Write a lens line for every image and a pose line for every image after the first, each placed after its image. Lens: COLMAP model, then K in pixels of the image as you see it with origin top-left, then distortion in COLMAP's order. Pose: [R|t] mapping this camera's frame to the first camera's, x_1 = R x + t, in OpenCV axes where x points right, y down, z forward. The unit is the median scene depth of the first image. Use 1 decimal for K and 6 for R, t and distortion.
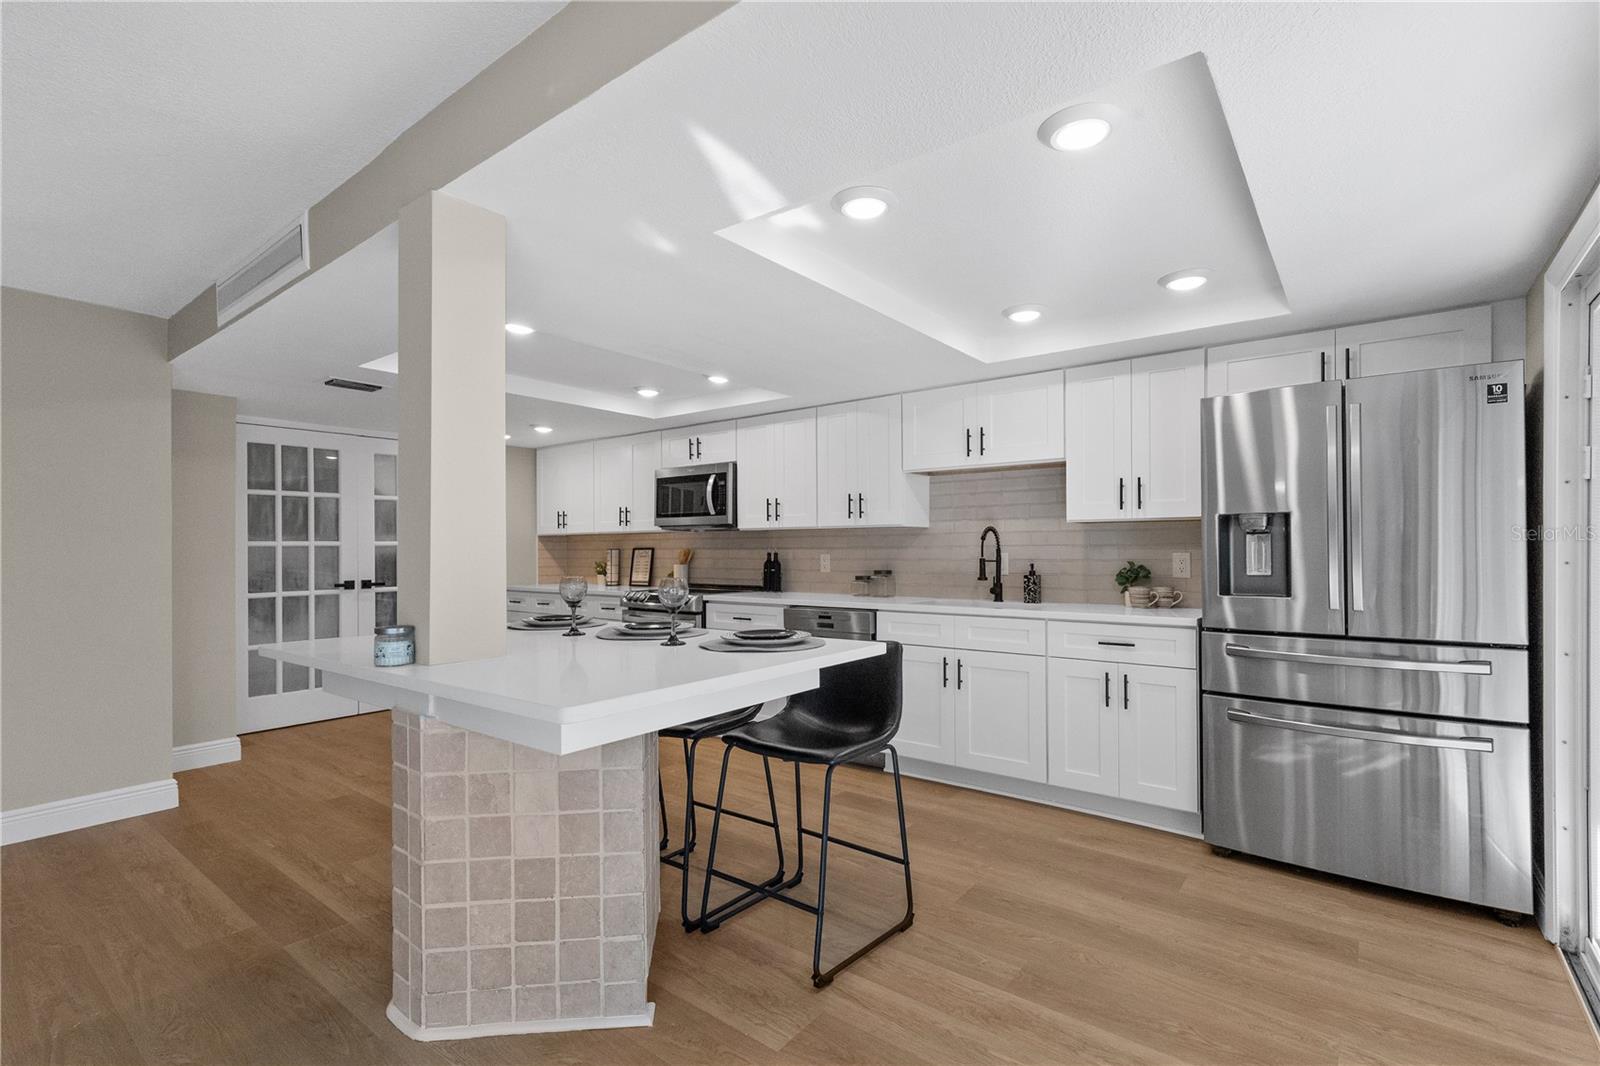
lens RADIAL K [[722.3, 0, 799.4], [0, 722.3, 544.4], [0, 0, 1]] dist [0.007811, -0.000697]
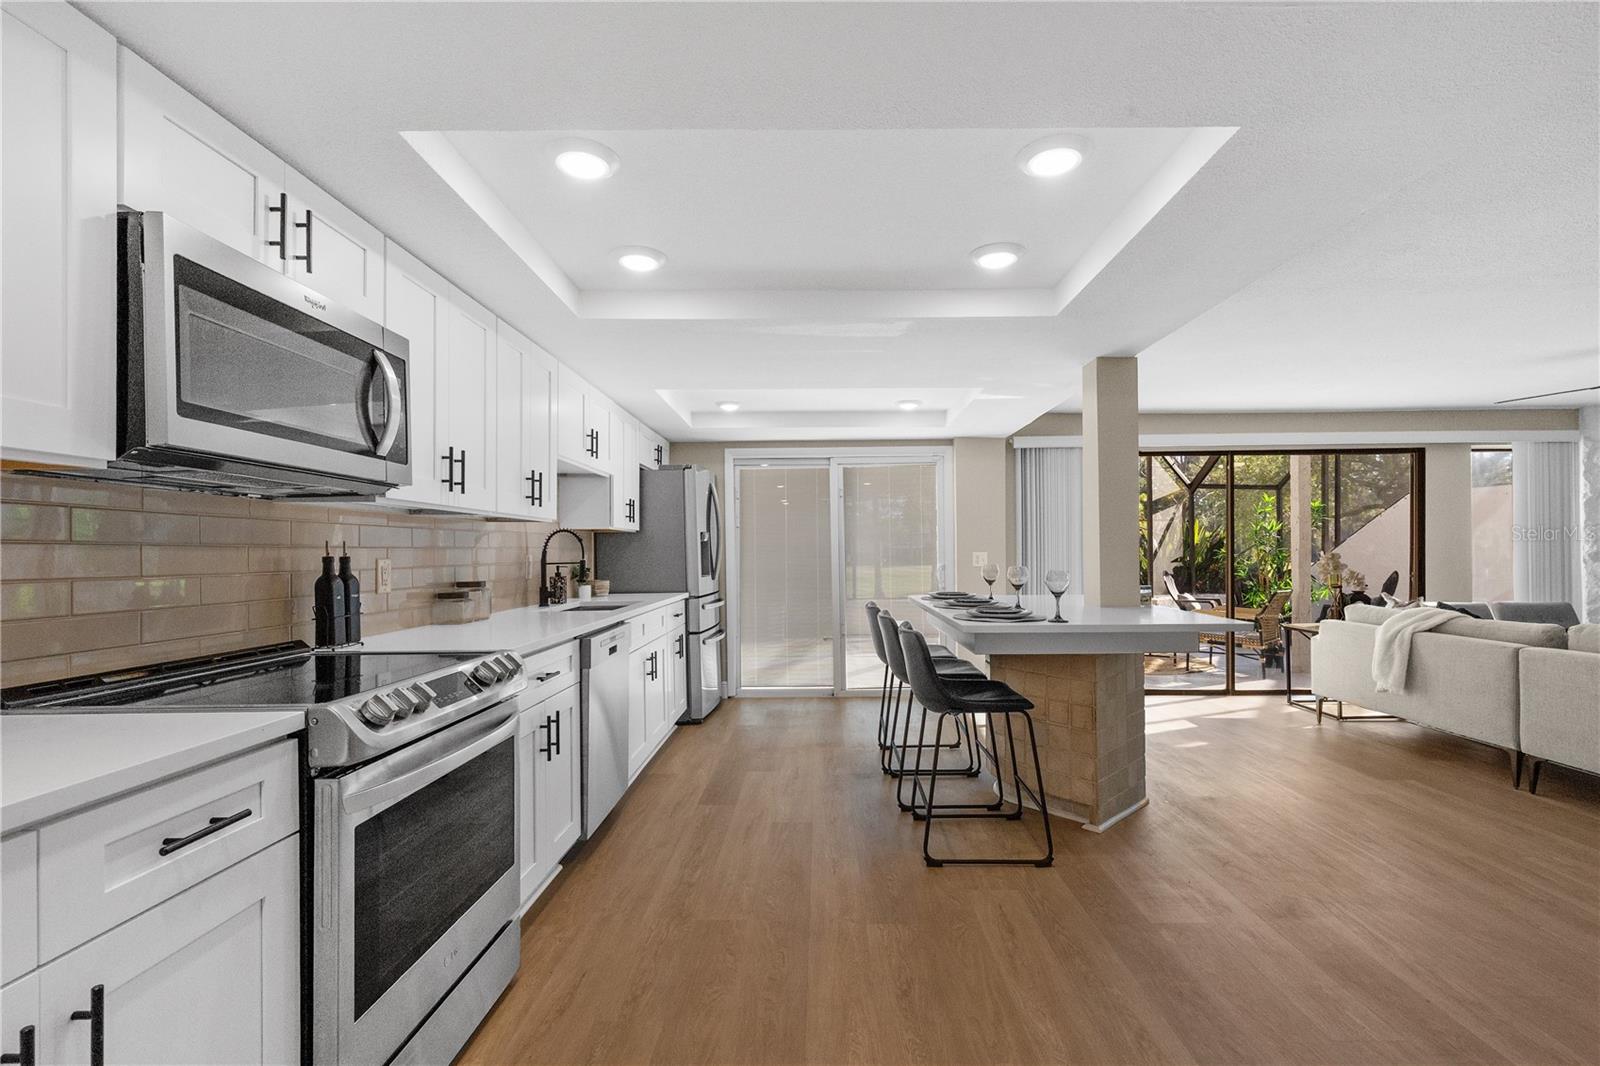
lens RADIAL K [[722.3, 0, 817.1], [0, 722.3, 546.9], [0, 0, 1]] dist [0.007811, -0.000697]
pose [[-0.614091, 0.013910, 0.789113, -0.565759], [0.006647, 0.999900, -0.012453, 0.013078], [-0.789207, -0.002402, -0.614122, 1.055627]]
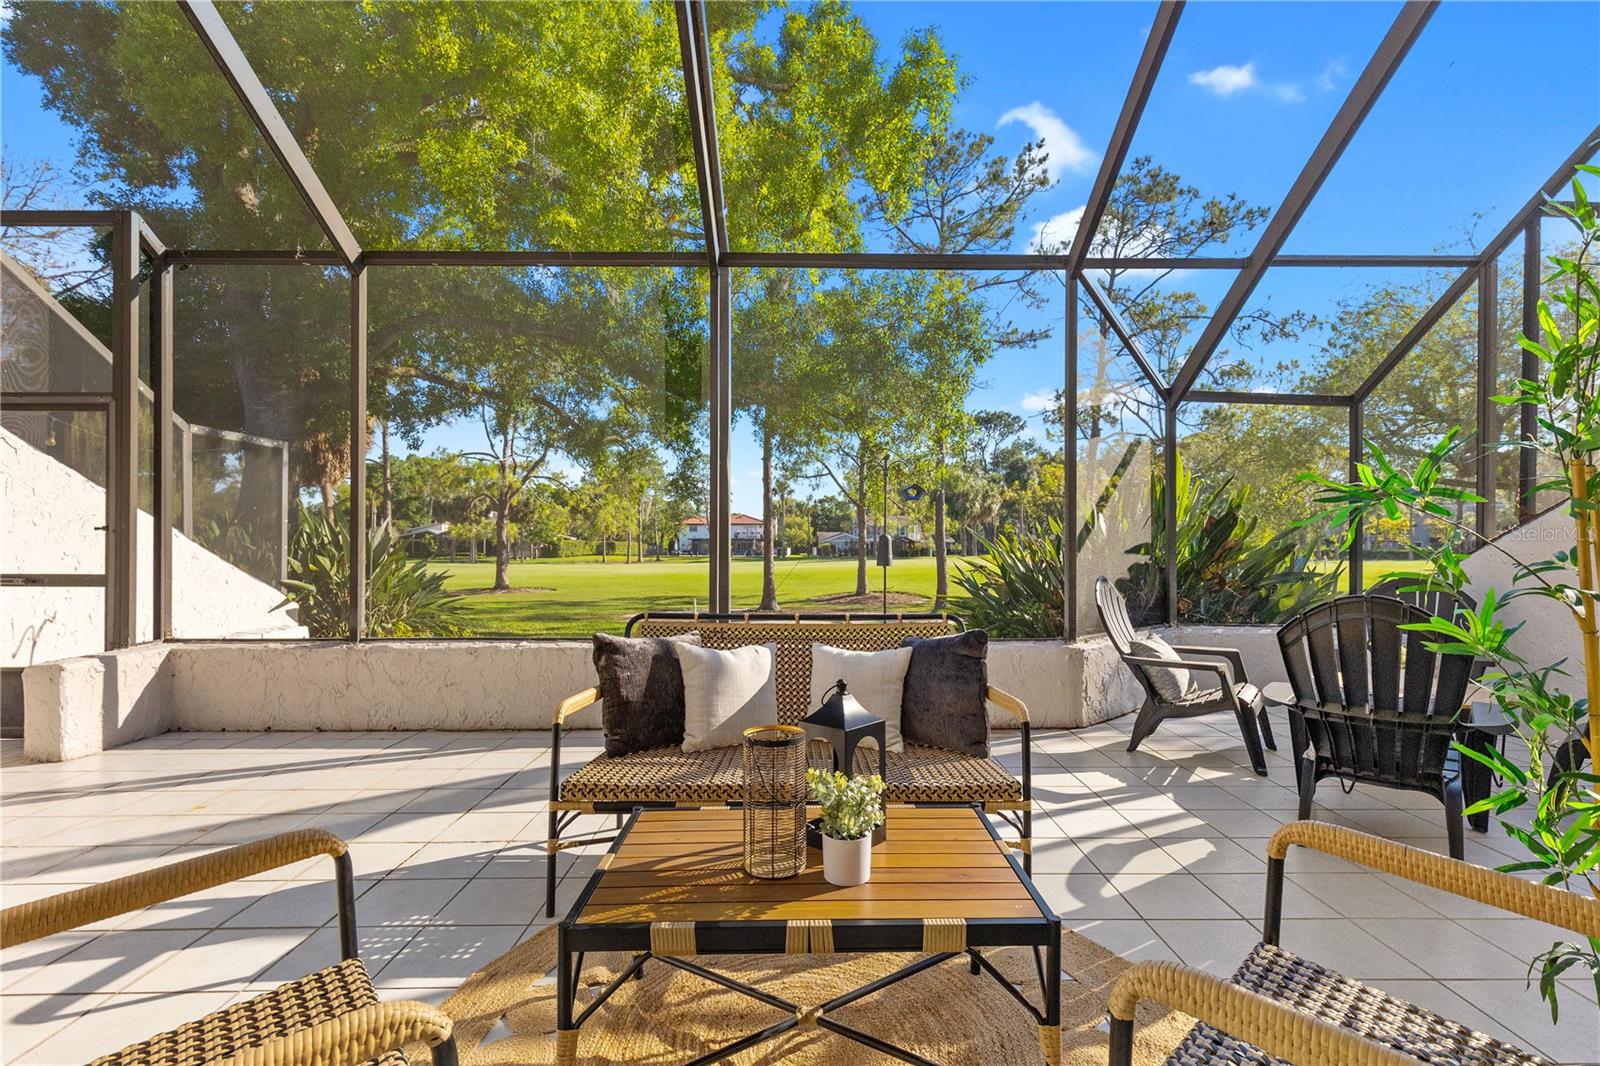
lens RADIAL K [[722.3, 0, 810.4], [0, 722.3, 545.2], [0, 0, 1]] dist [0.007811, -0.000697]
pose [[-0.623905, 0.003655, 0.781492, 0.045875], [-0.001281, 0.999983, -0.005699, 0.031516], [-0.781499, -0.004556, -0.623889, -0.280017]]
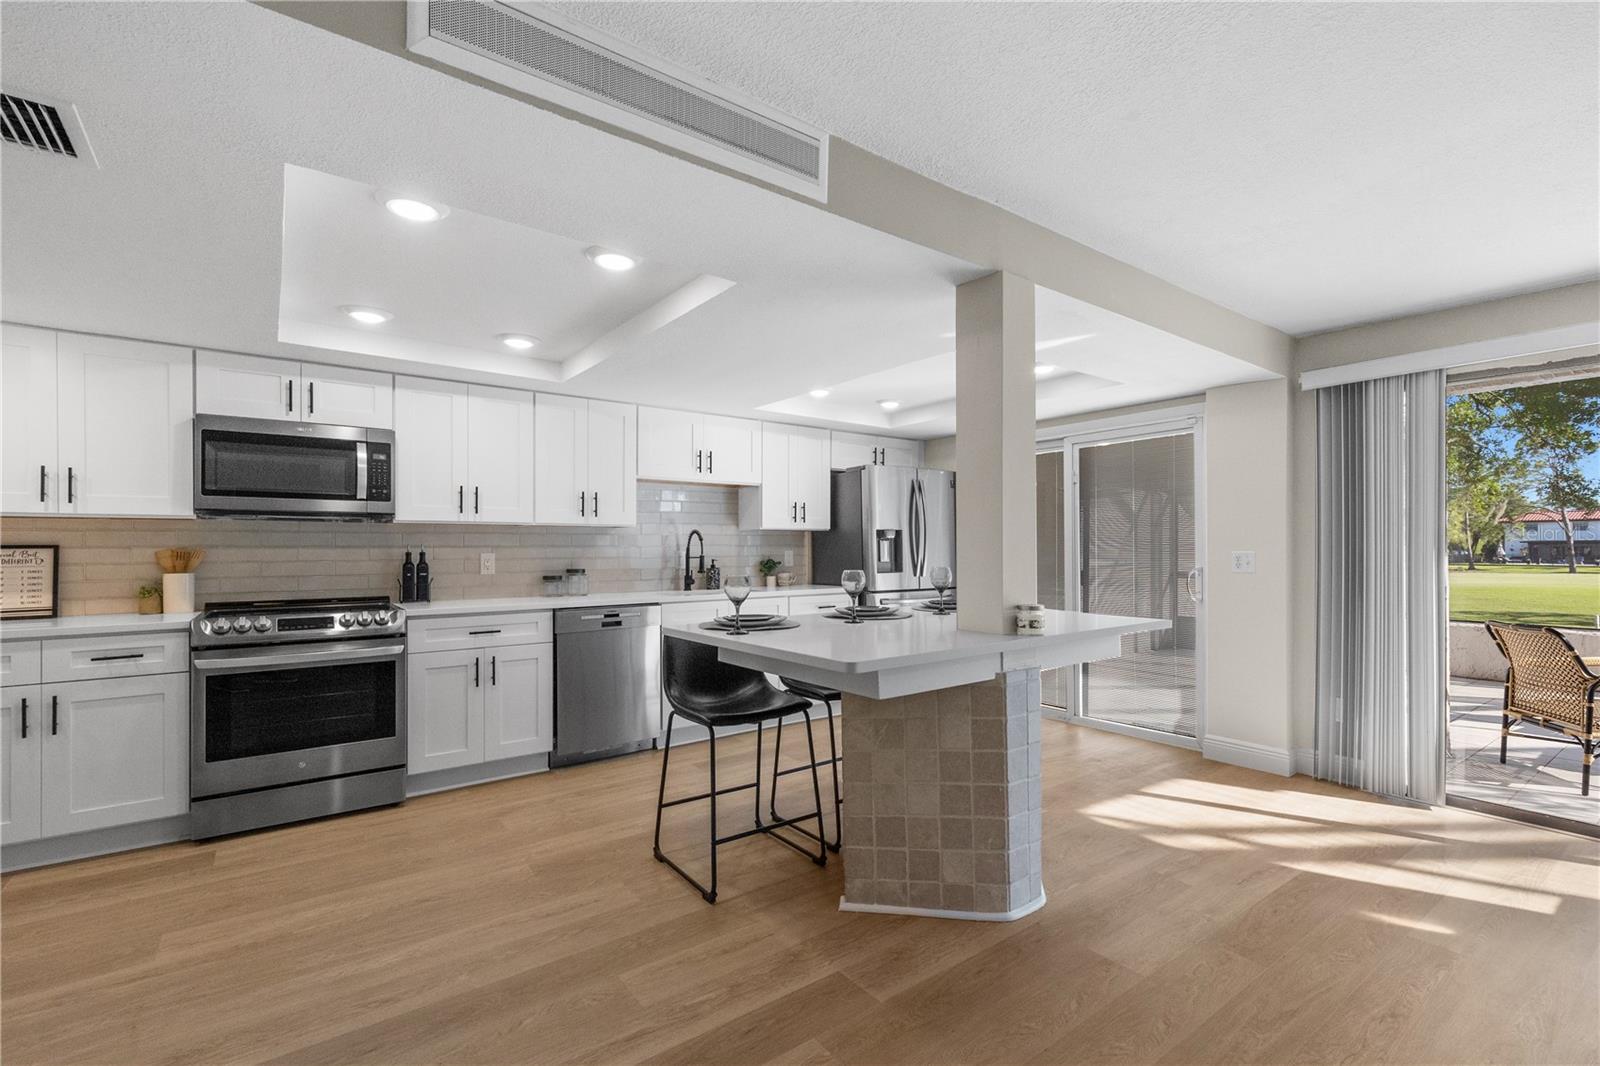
lens RADIAL K [[722.3, 0, 815.8], [0, 722.3, 545.6], [0, 0, 1]] dist [0.007811, -0.000697]
pose [[0.252981, 0.009228, 0.967427, -0.700413], [-0.002024, 0.999957, -0.009009, 0.010362], [-0.967469, 0.000321, 0.252989, 0.384989]]
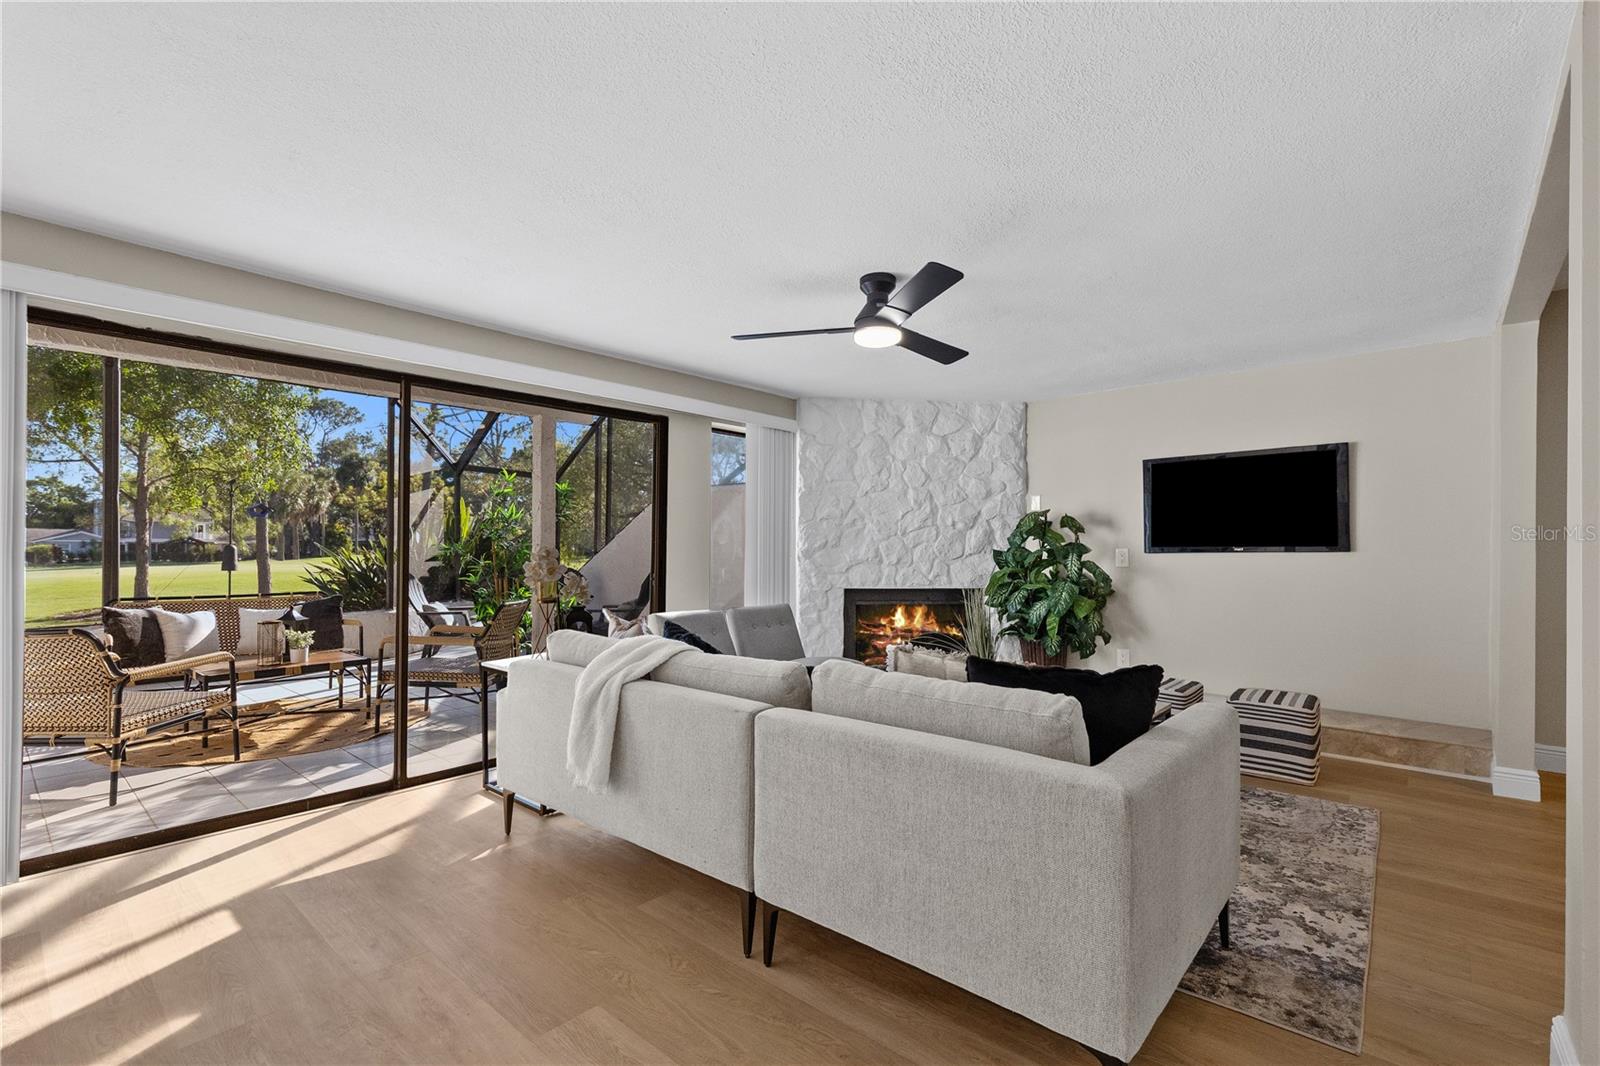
lens RADIAL K [[722.3, 0, 808.2], [0, 722.3, 549.7], [0, 0, 1]] dist [0.007811, -0.000697]
pose [[-0.998445, 0.001769, 0.055713, -0.475975], [0.001674, 0.999997, -0.001758, 0.017025], [-0.055716, -0.001662, -0.998445, 0.469017]]
